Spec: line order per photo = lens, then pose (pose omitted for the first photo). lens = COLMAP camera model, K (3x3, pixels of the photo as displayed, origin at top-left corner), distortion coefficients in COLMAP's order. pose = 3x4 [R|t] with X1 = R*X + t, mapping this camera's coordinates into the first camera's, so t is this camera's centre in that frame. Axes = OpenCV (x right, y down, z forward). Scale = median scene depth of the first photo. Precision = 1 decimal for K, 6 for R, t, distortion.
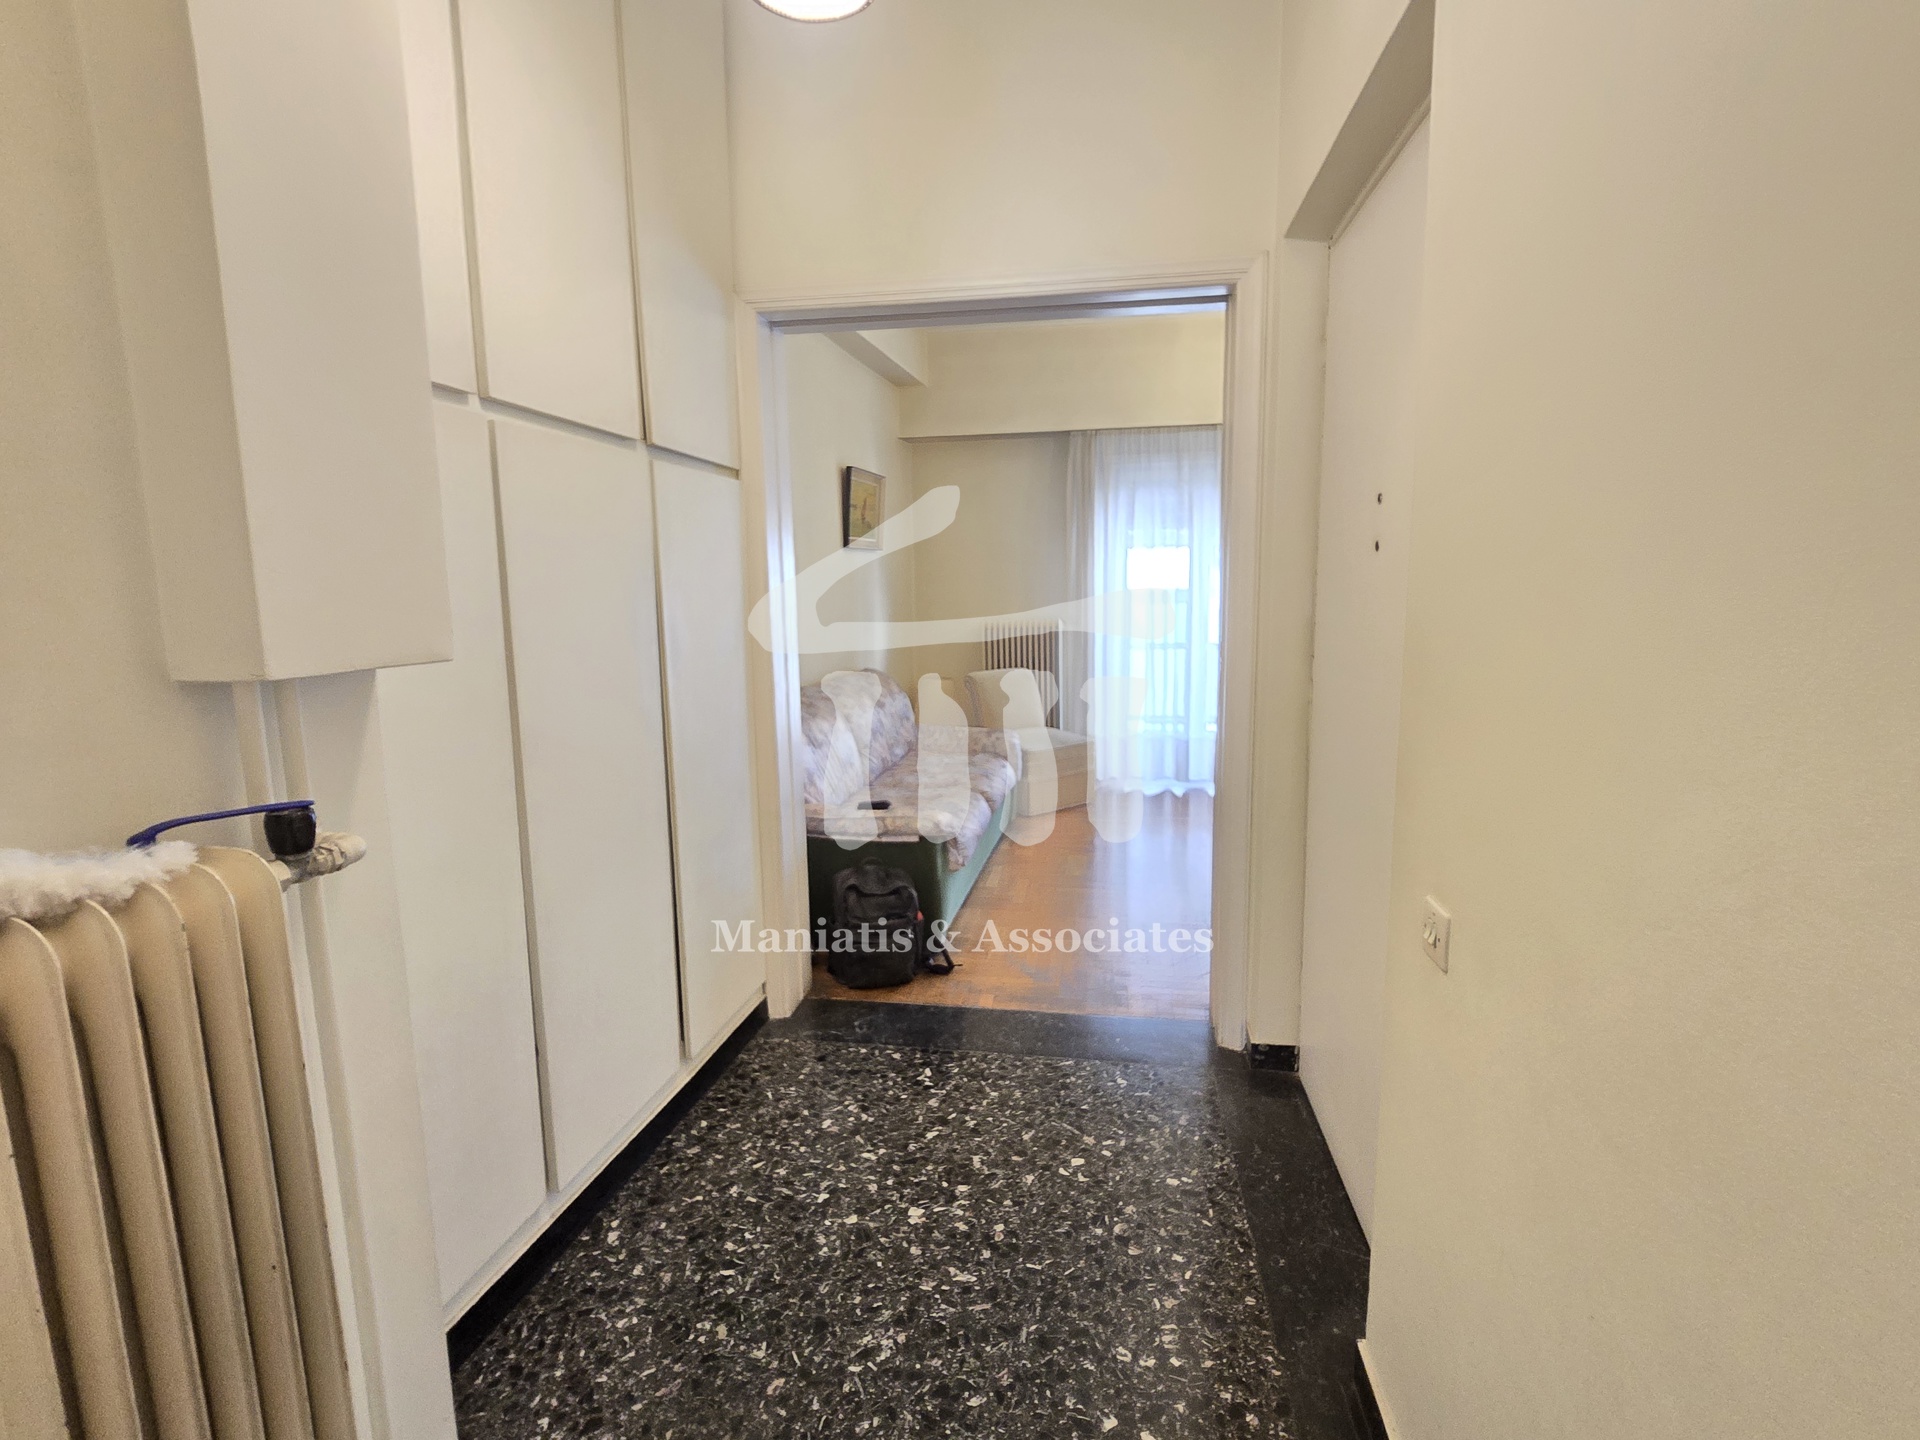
lens RADIAL K [[776.3, 0, 959.4], [0, 776.3, 710.4], [0, 0, 1]] dist [-0.000397, 0.000013]
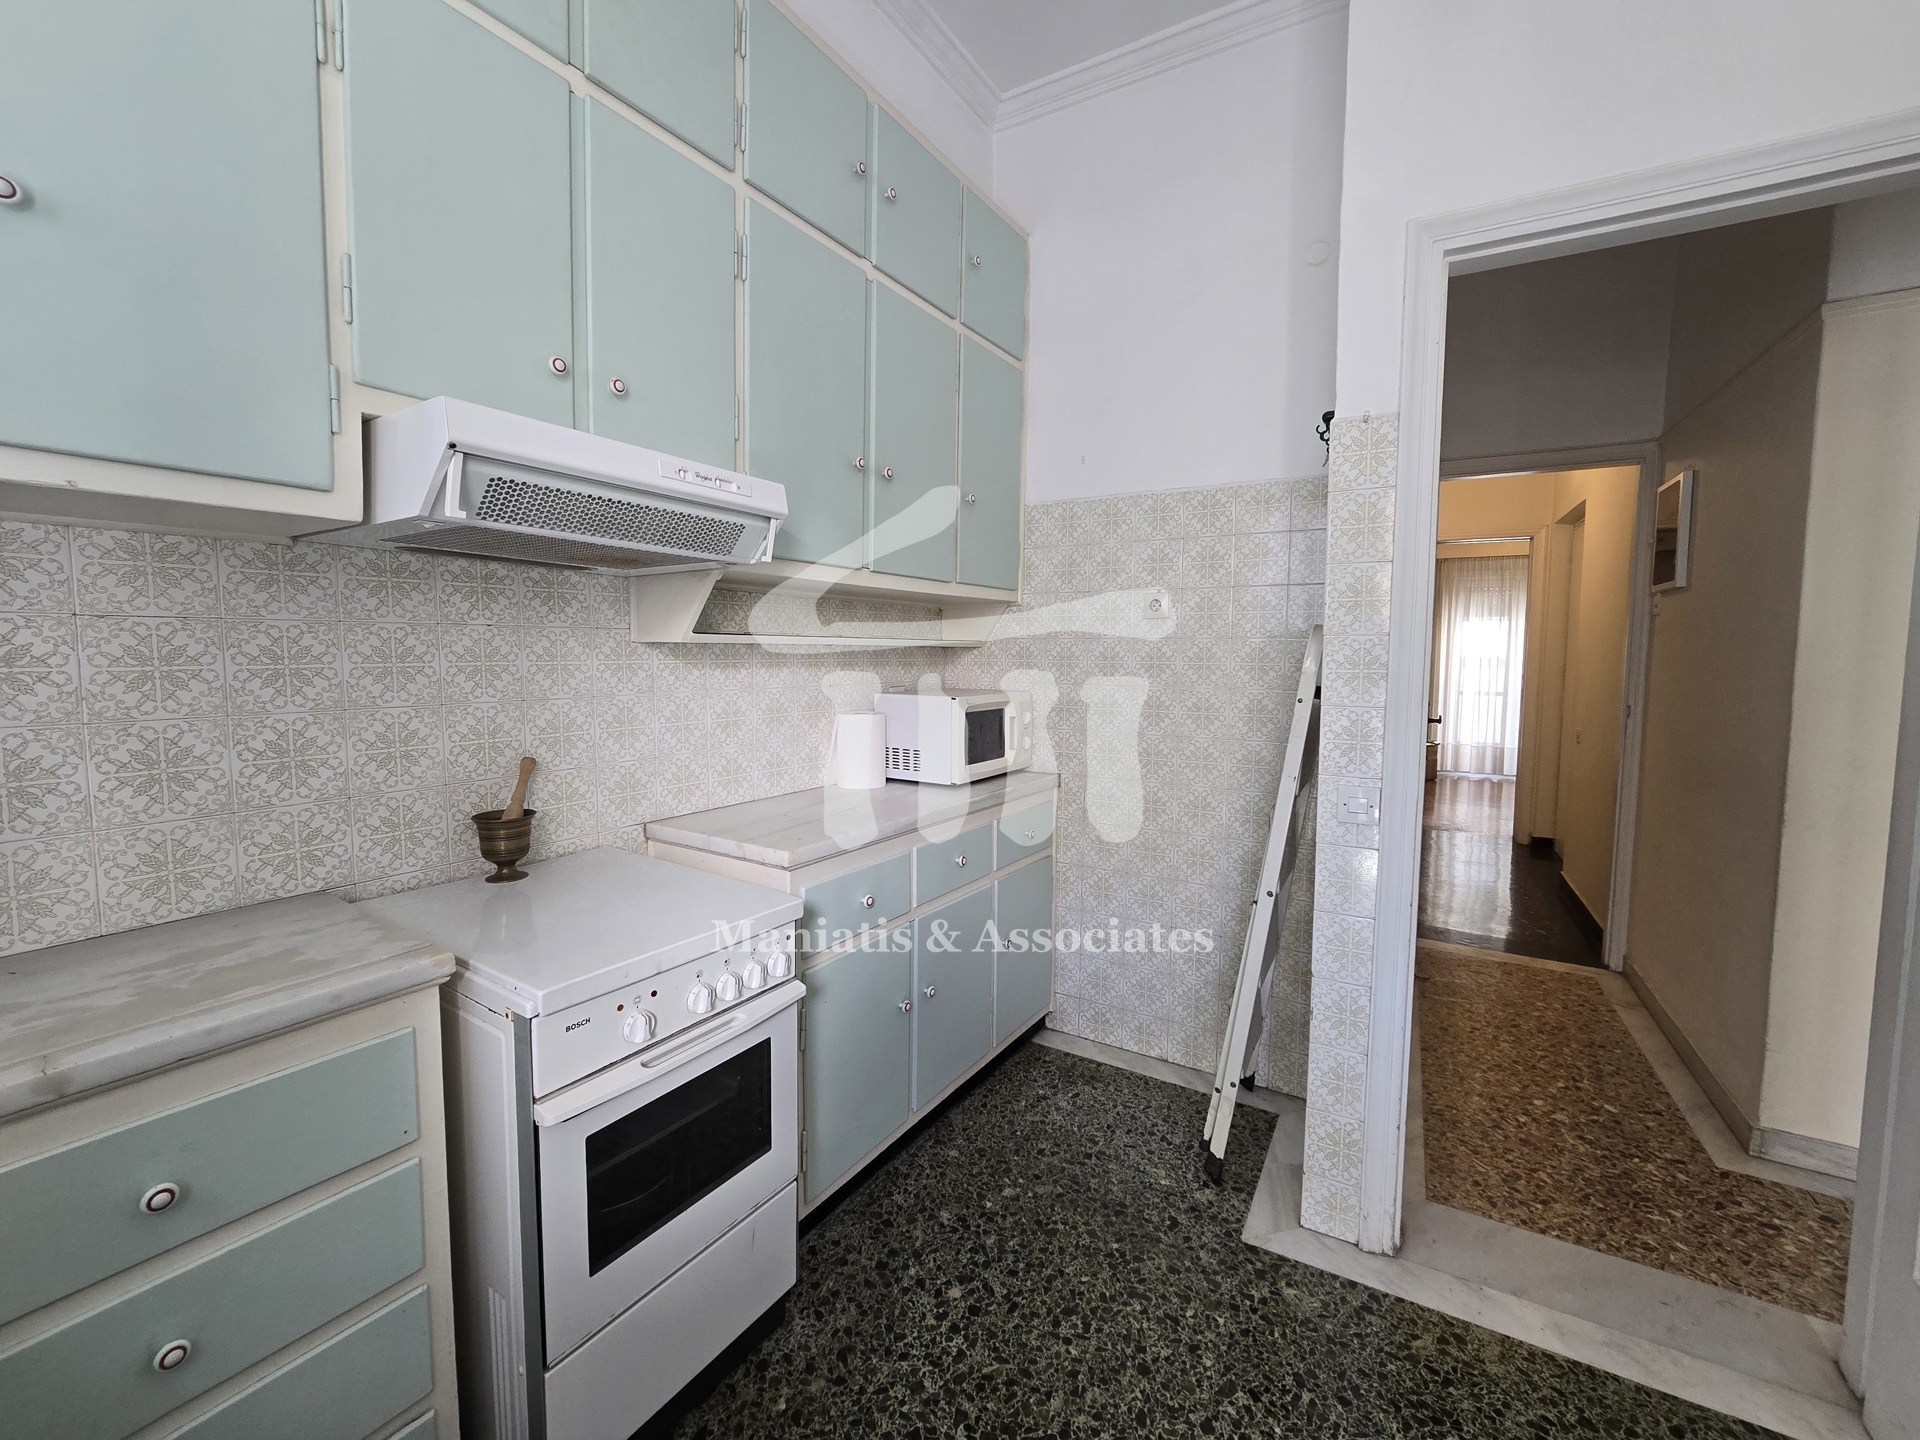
lens RADIAL K [[773.5, 0, 956.3], [0, 773.5, 710.7], [0, 0, 1]] dist [-0.000306, -0.000007]
pose [[0.943697, 0.052315, -0.326649, -0.249040], [-0.073550, 0.995883, -0.052990, 0.125760], [0.322532, 0.074032, 0.943659, -0.861949]]
